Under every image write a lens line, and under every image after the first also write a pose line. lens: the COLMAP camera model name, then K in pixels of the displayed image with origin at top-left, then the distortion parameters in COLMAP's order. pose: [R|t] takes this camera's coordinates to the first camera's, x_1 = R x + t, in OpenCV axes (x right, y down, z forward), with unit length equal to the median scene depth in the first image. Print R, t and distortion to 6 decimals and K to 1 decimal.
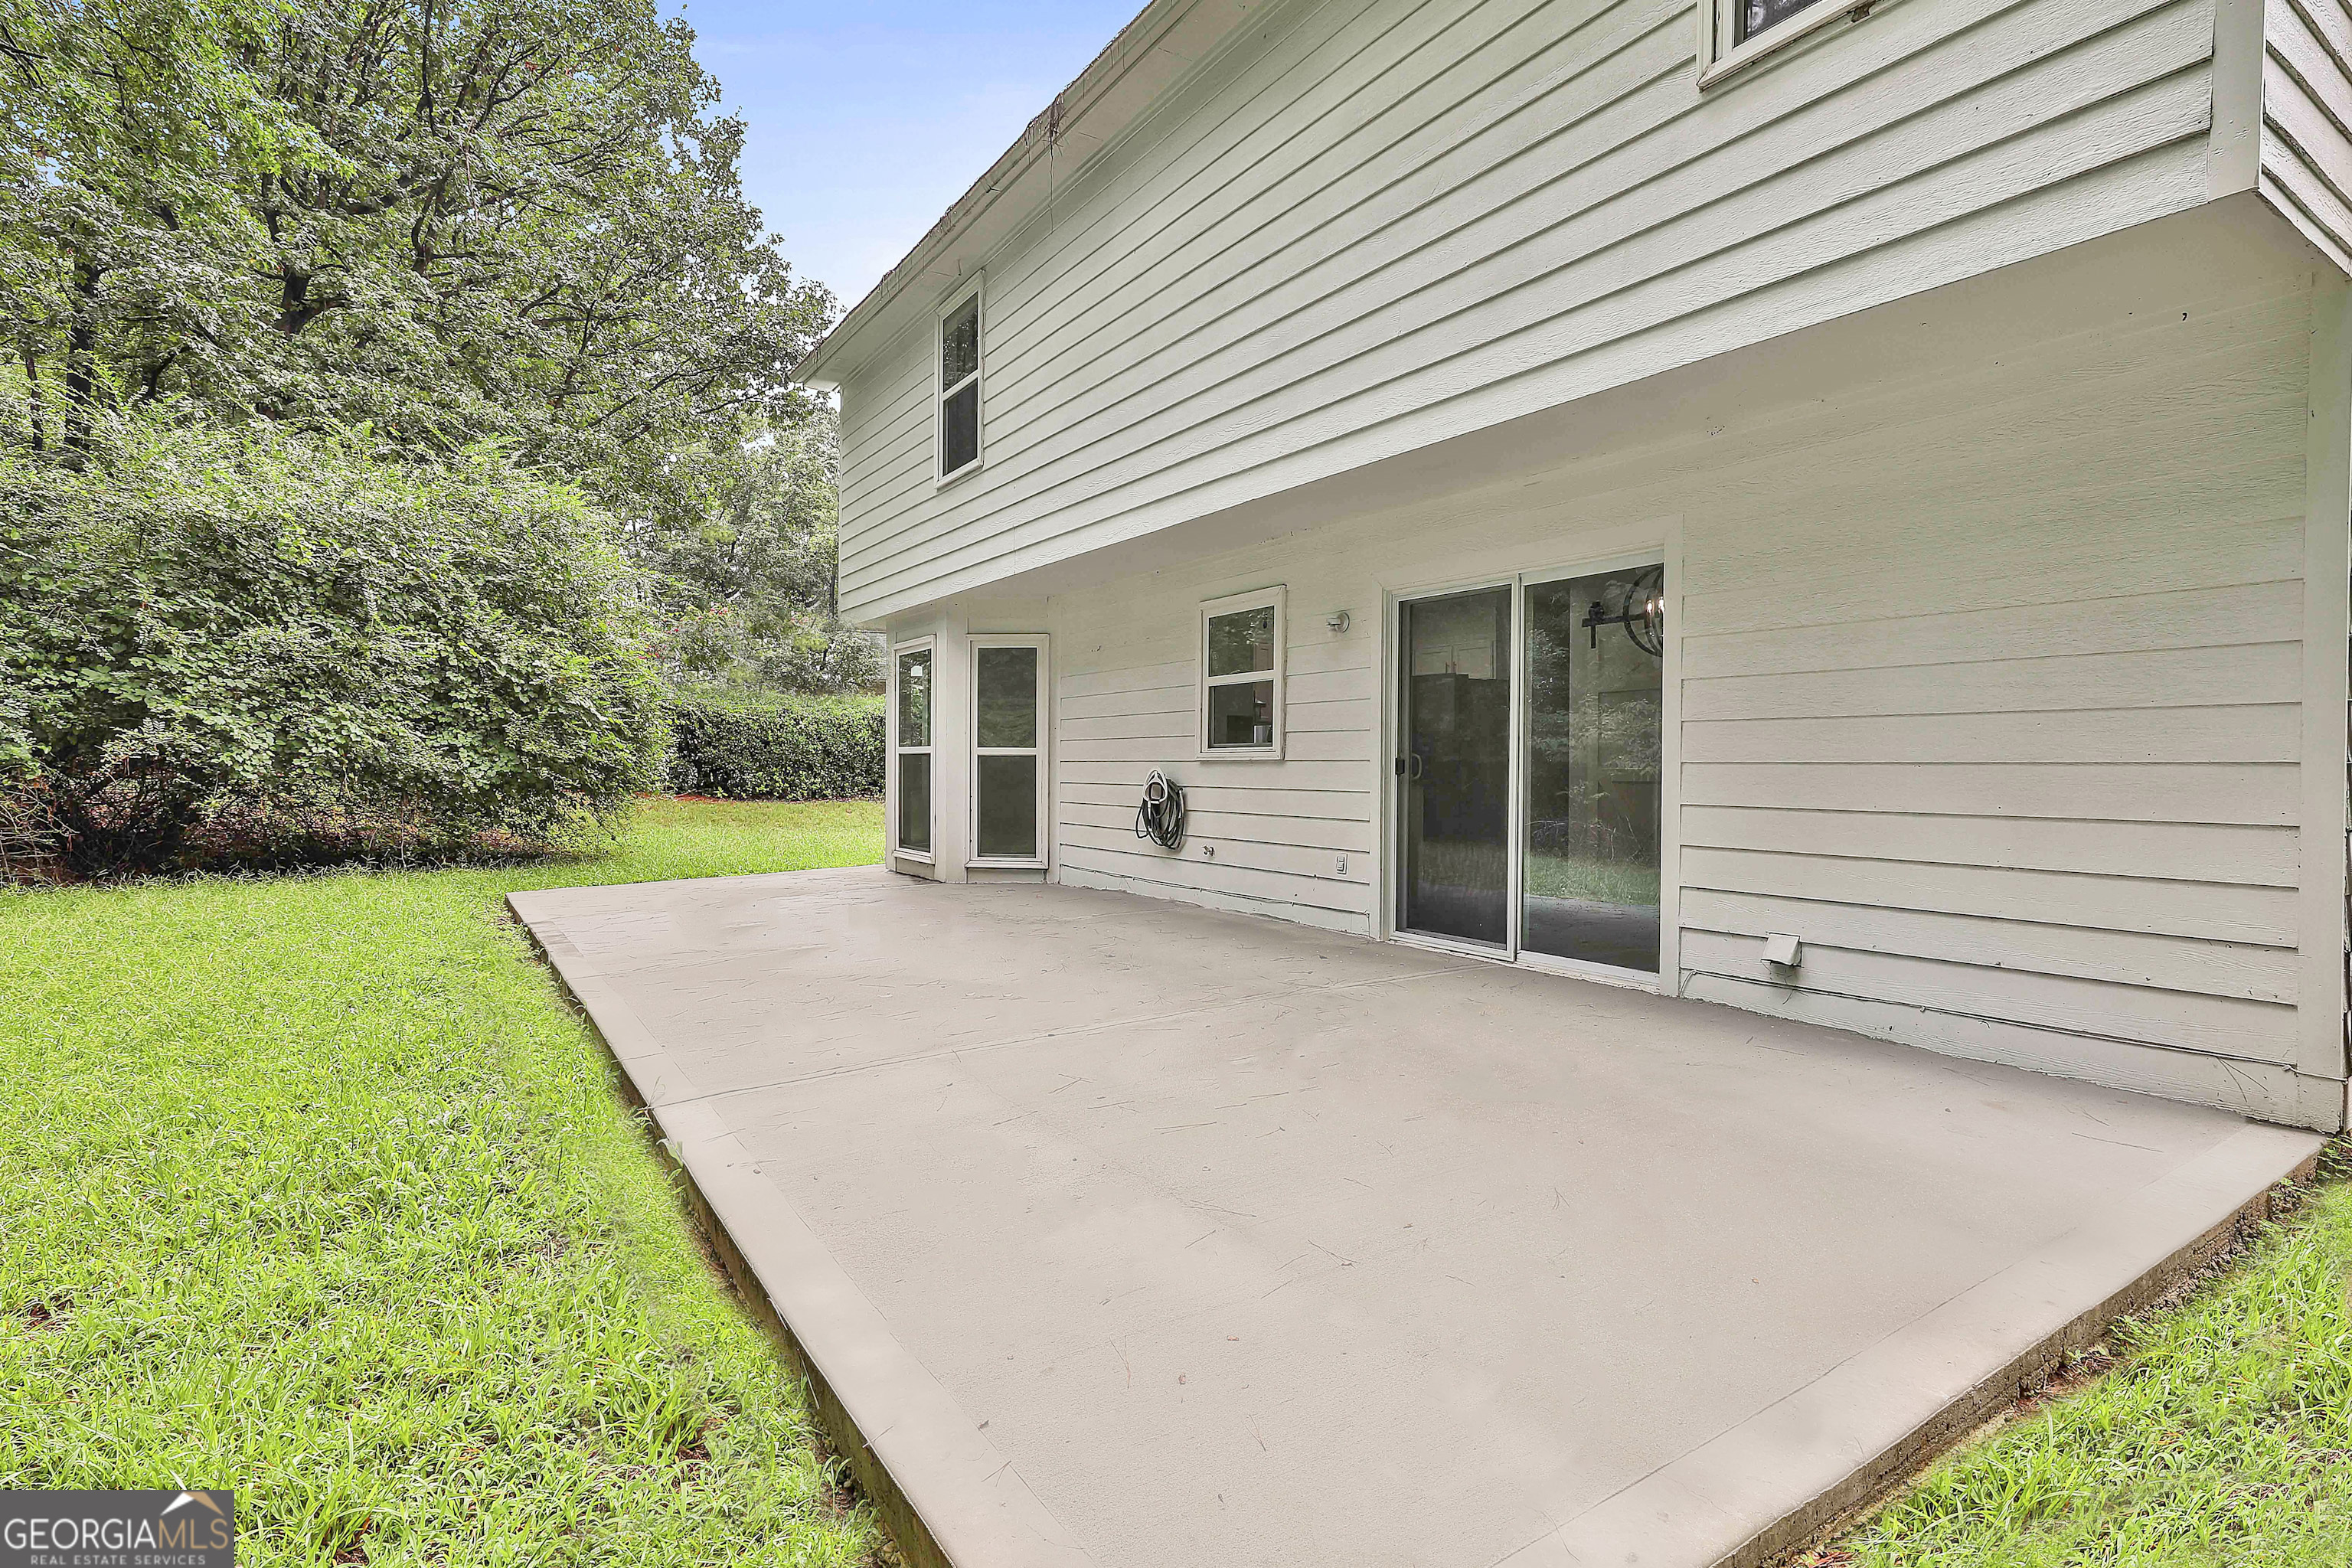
lens RADIAL K [[1144.9, 0, 1185.1], [0, 1144.9, 768.8], [0, 0, 1]] dist [-0.011813, 0.001540]
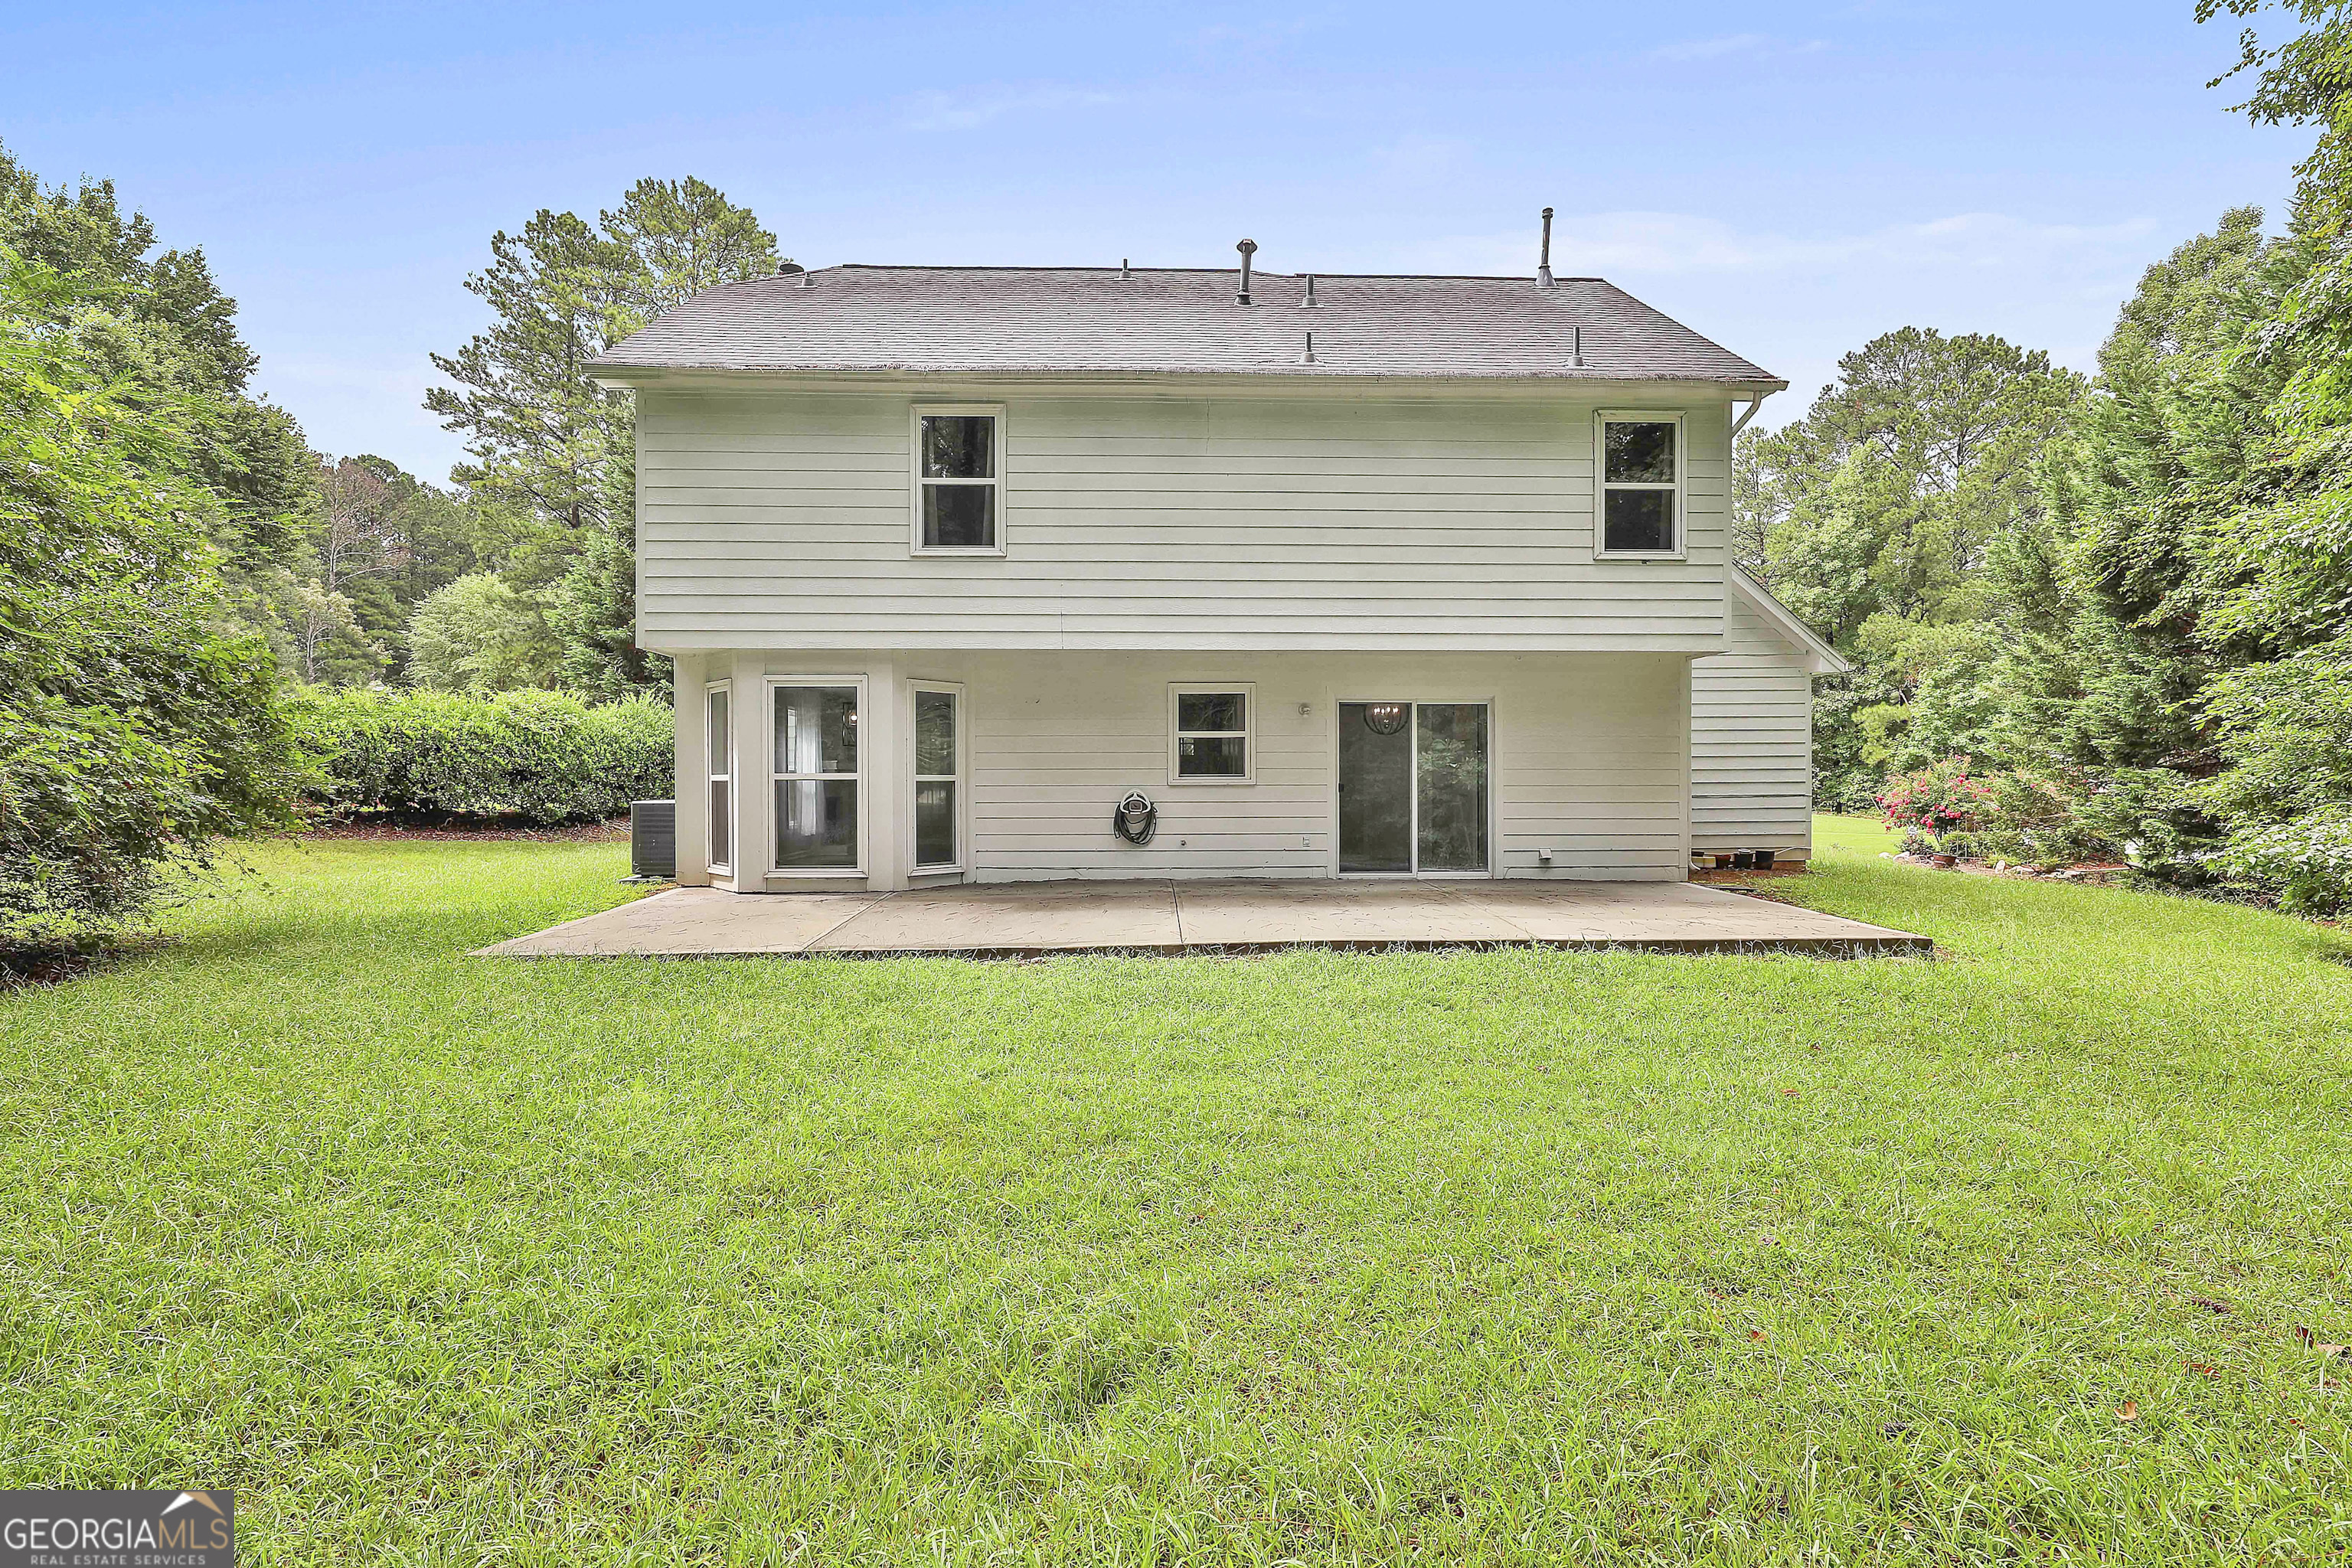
lens RADIAL K [[1135.9, 0, 1176.0], [0, 1135.9, 784.0], [0, 0, 1]] dist [0.000309, 0.000058]
pose [[0.532915, -0.005829, 0.846148, -1.049213], [0.008713, 0.999961, 0.001401, -0.008627], [-0.846124, 0.006626, 0.532945, 0.144160]]
